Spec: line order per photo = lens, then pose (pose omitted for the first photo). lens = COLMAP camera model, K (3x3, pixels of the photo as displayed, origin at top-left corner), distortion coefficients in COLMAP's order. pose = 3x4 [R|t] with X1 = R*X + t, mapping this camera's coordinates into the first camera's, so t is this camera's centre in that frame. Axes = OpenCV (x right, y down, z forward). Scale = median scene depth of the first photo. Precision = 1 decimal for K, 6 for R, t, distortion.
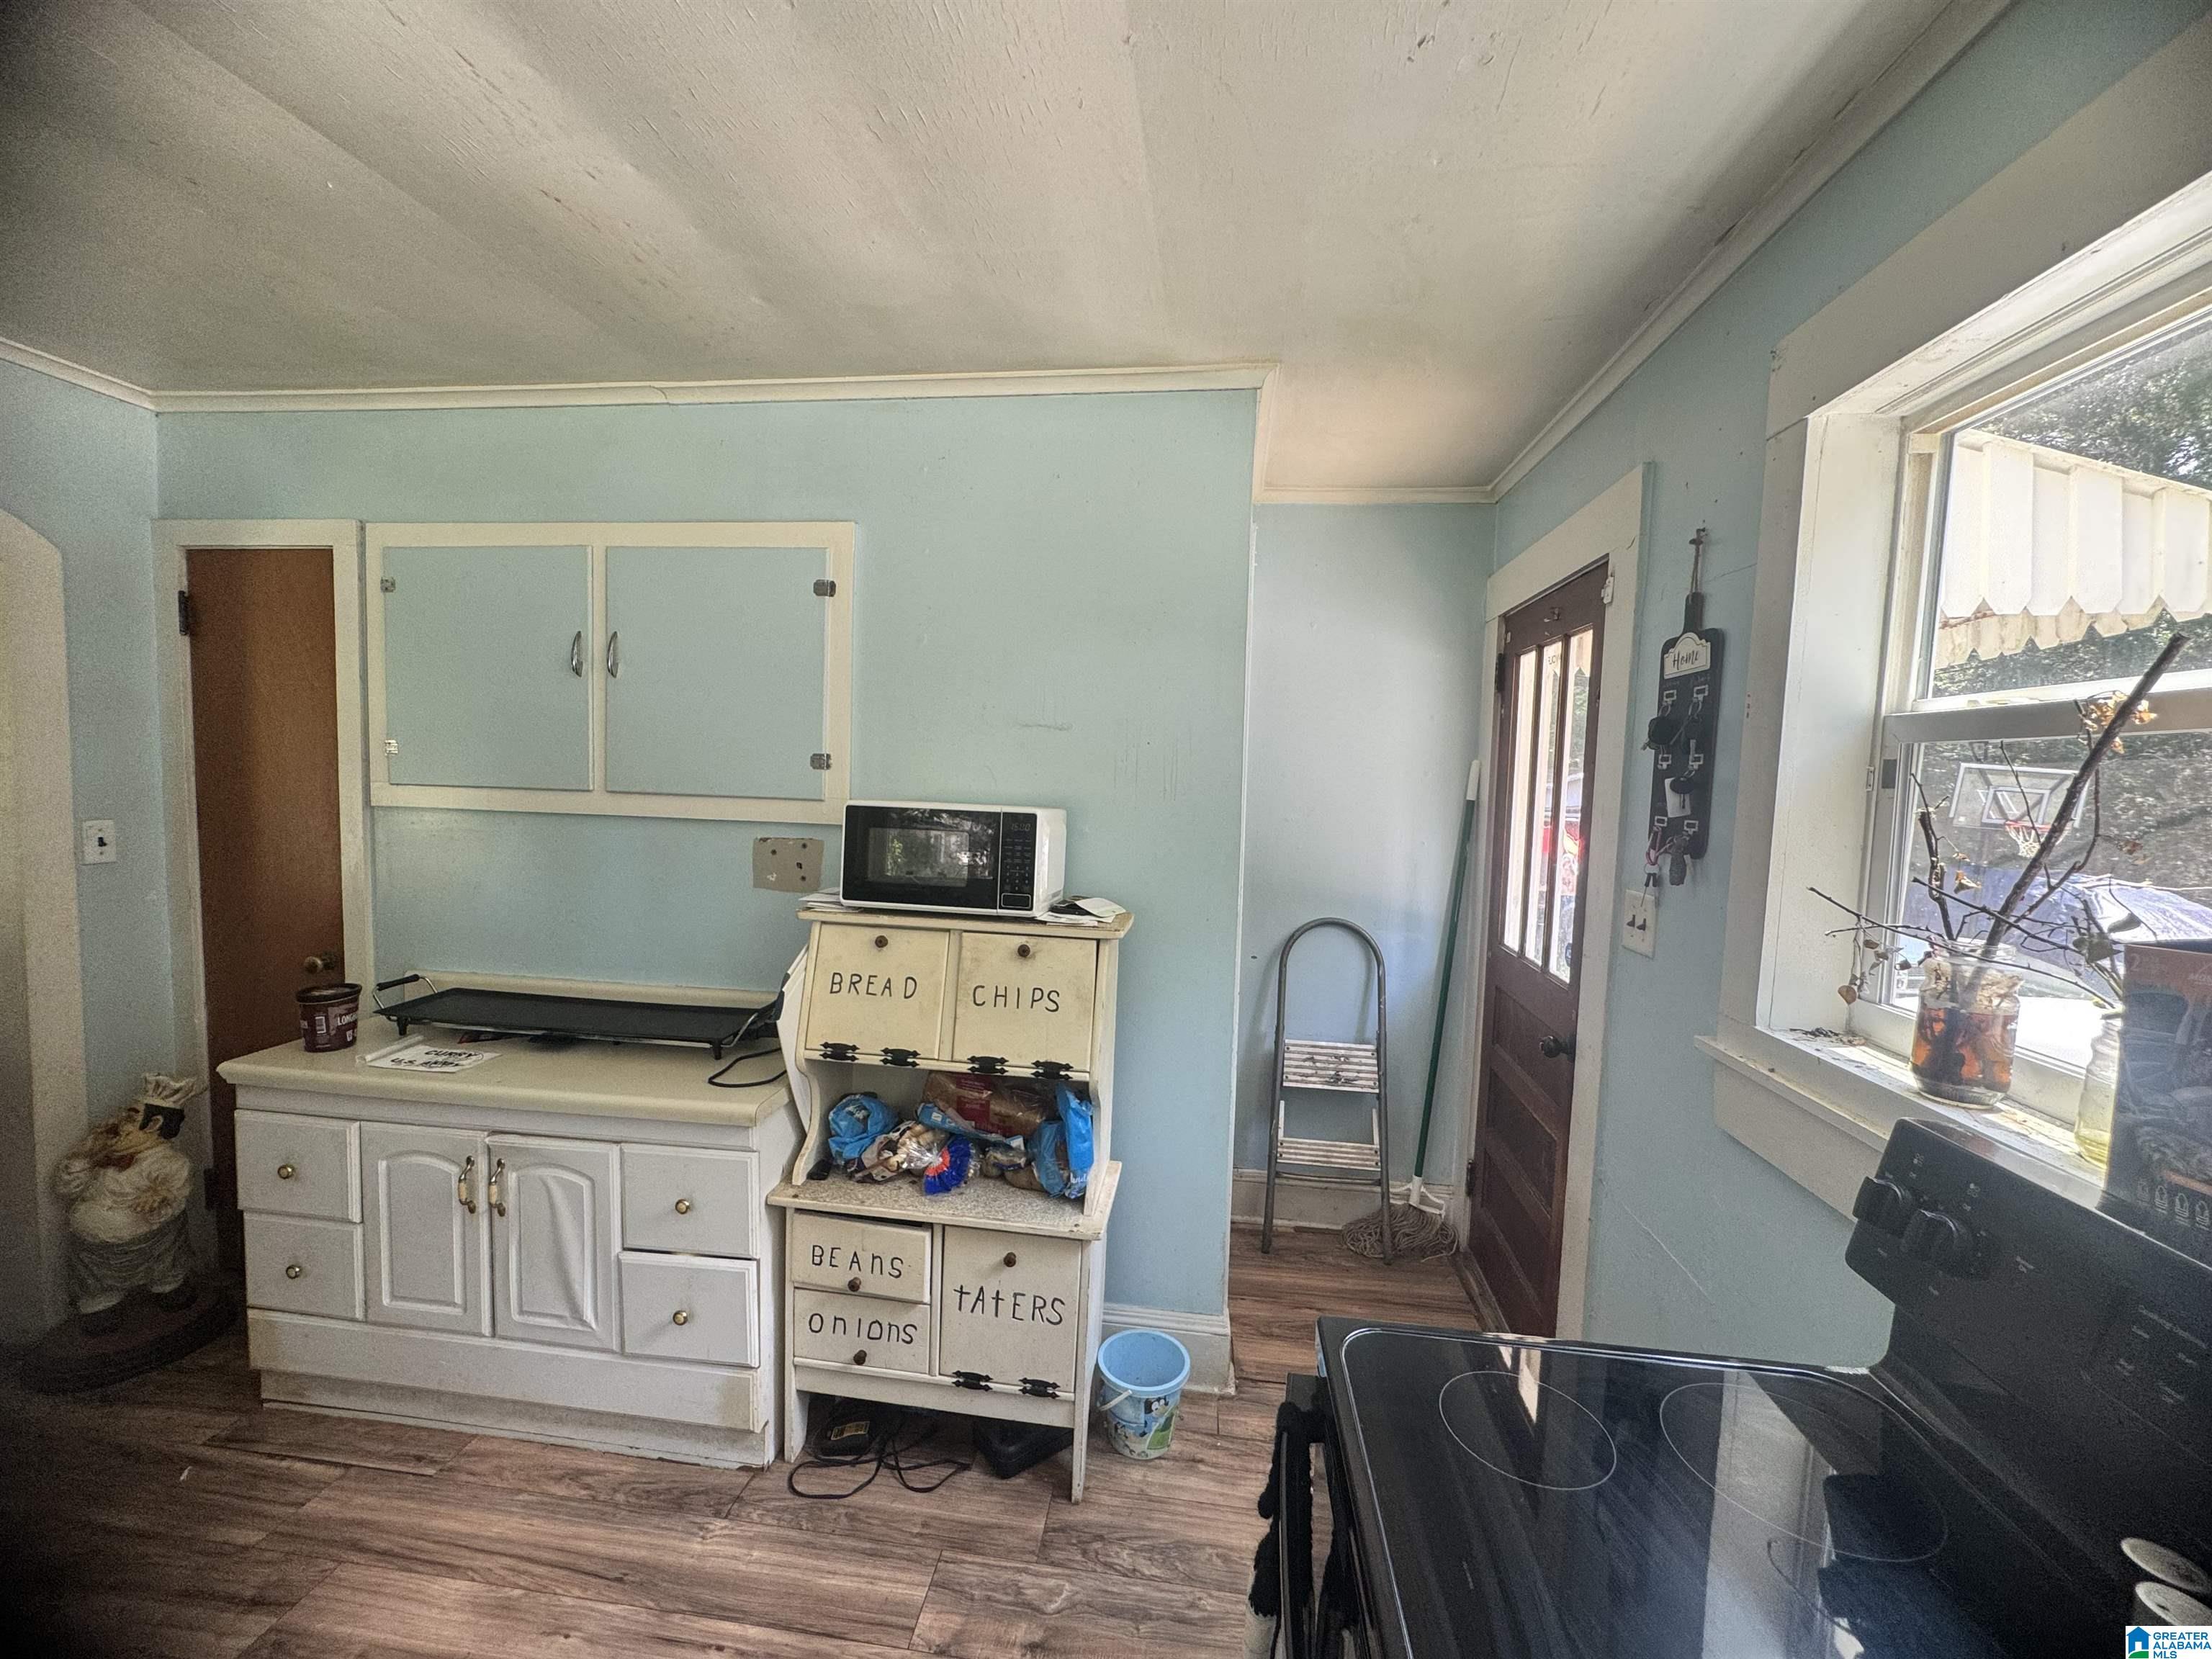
lens RADIAL K [[878.7, 0, 1099.8], [0, 878.7, 827.5], [0, 0, 1]] dist [-0.003360, 0.000721]
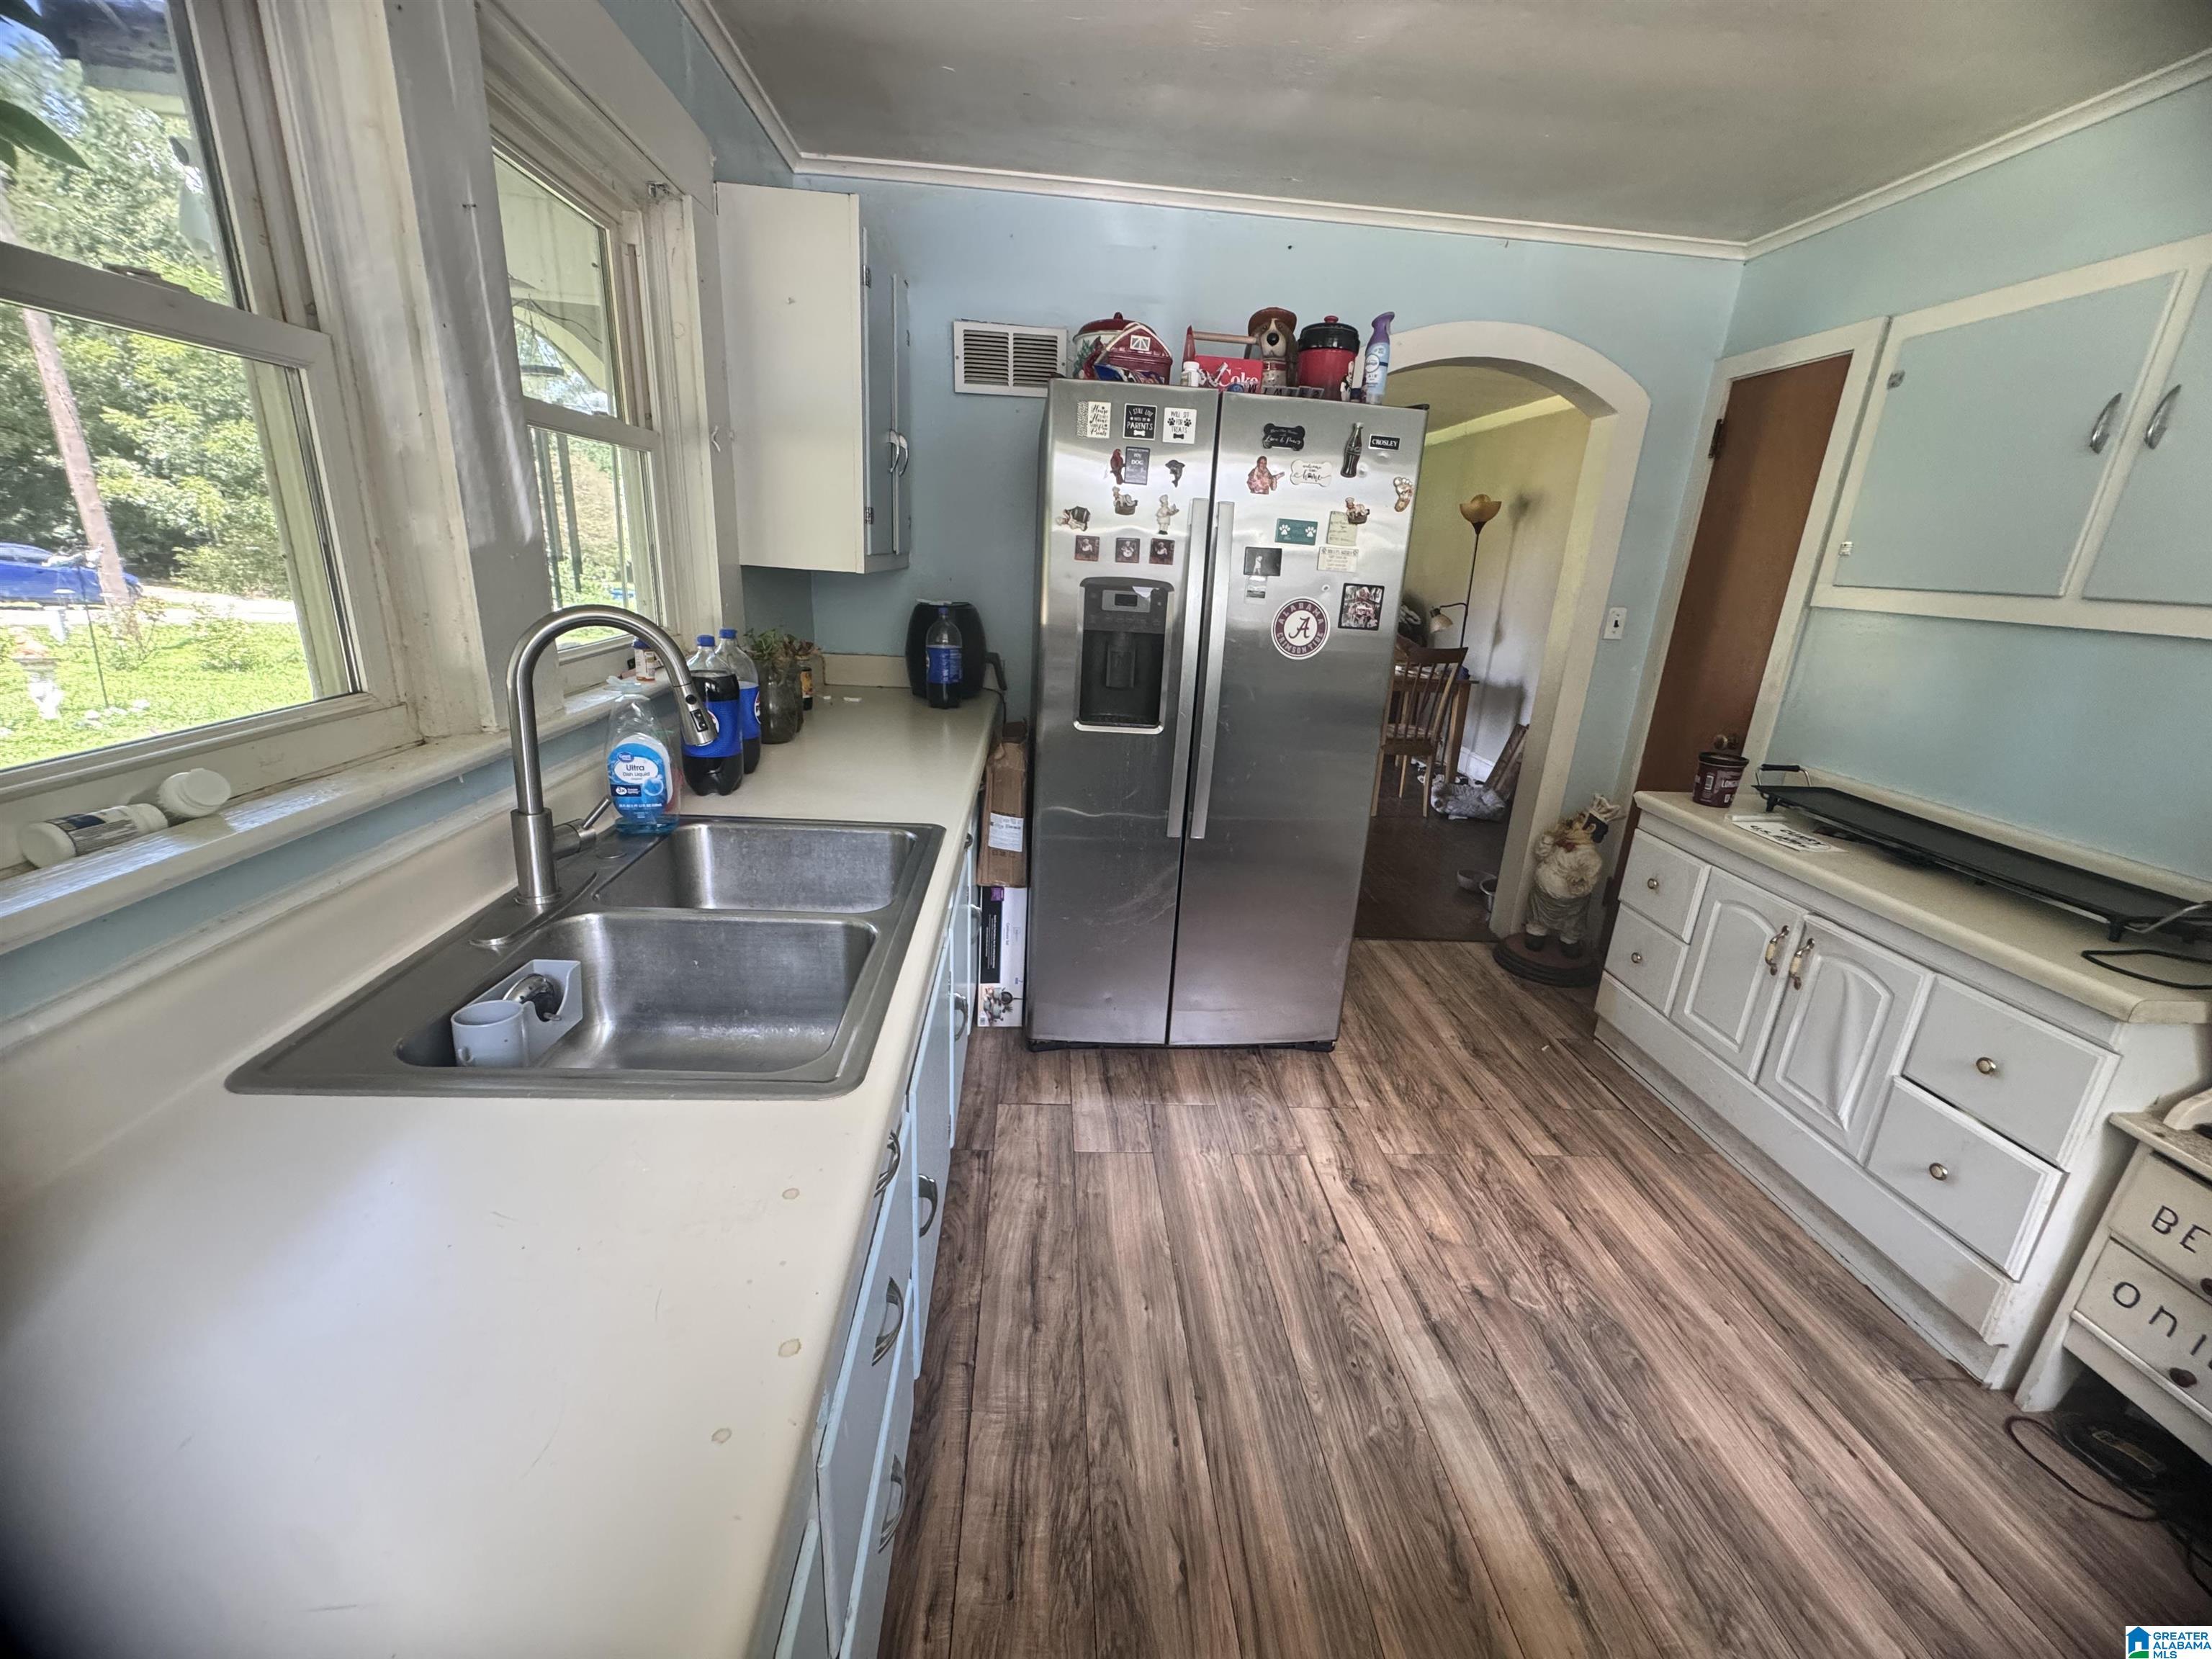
lens RADIAL K [[878.7, 0, 1105.0], [0, 878.7, 825.2], [0, 0, 1]] dist [-0.003360, 0.000721]
pose [[0.187818, 0.277443, -0.942205, 0.122837], [-0.114945, 0.958893, 0.259444, 0.066381], [0.975455, 0.059574, 0.211988, -0.075231]]
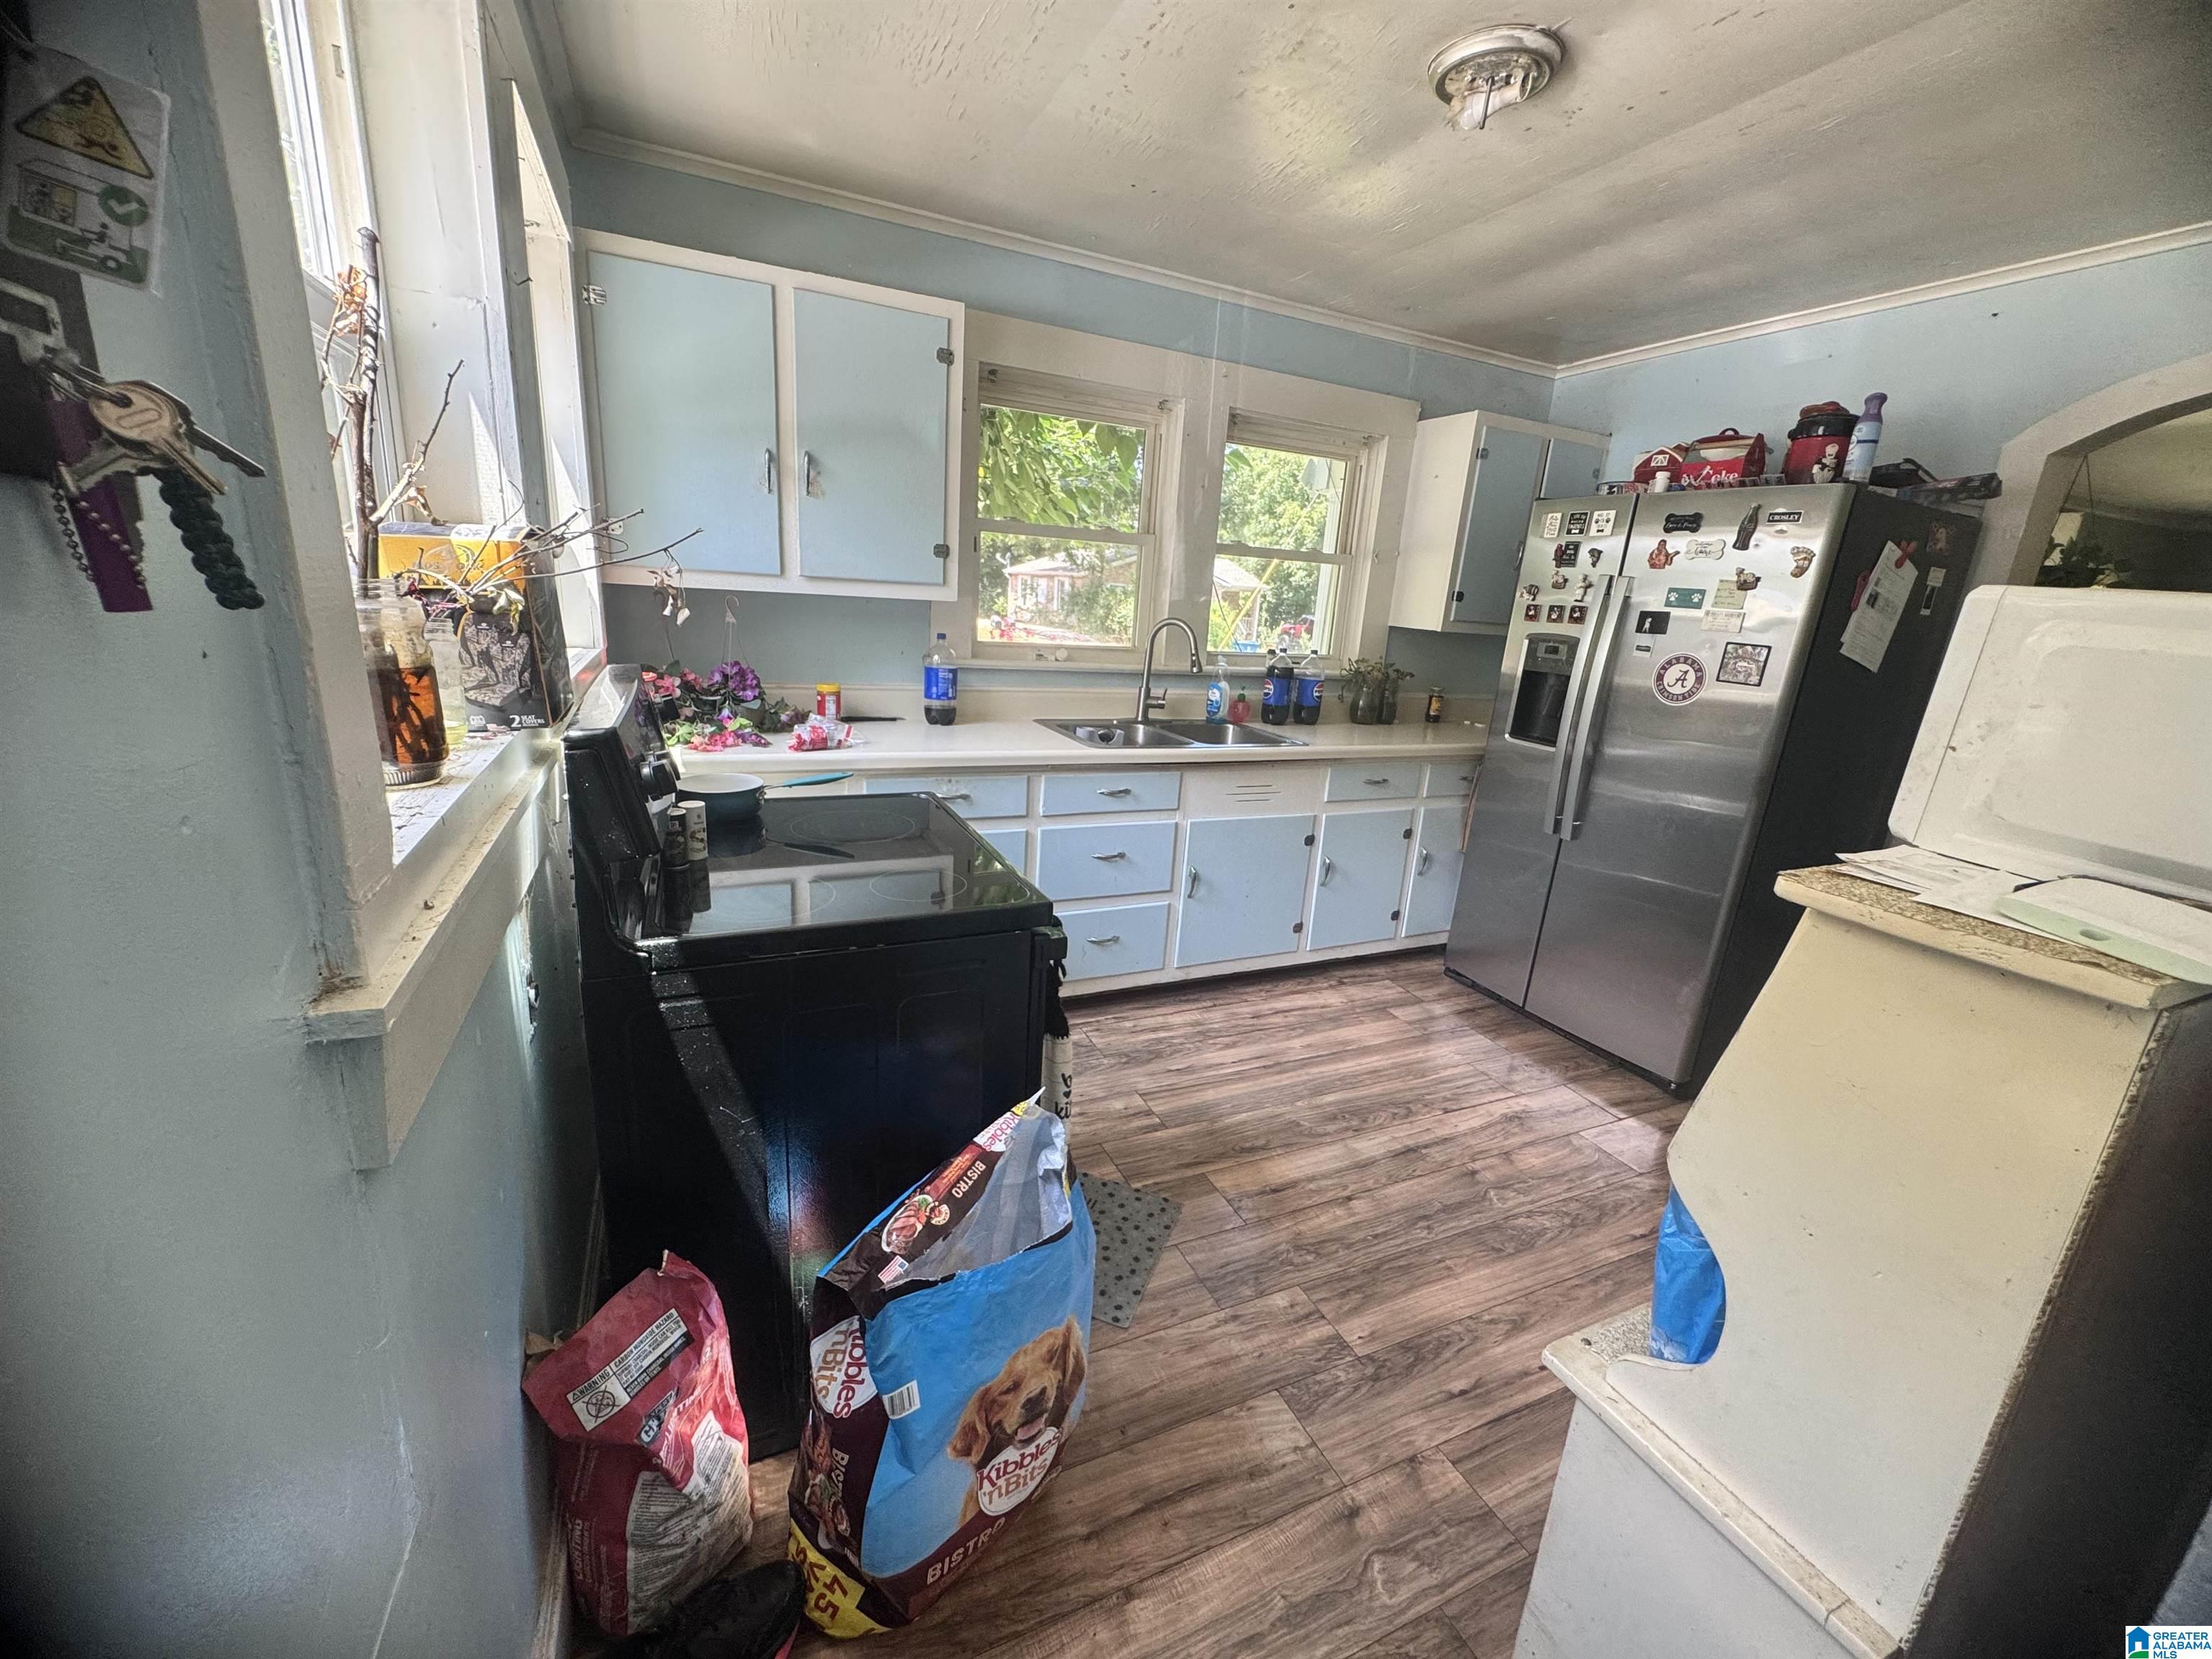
lens RADIAL K [[878.7, 0, 1112.9], [0, 878.7, 824.7], [0, 0, 1]] dist [-0.003360, 0.000721]
pose [[-0.844851, 0.051329, -0.532534, 0.473171], [-0.126021, 0.948285, 0.291330, 0.017223], [0.519948, 0.313241, -0.794691, 1.107217]]
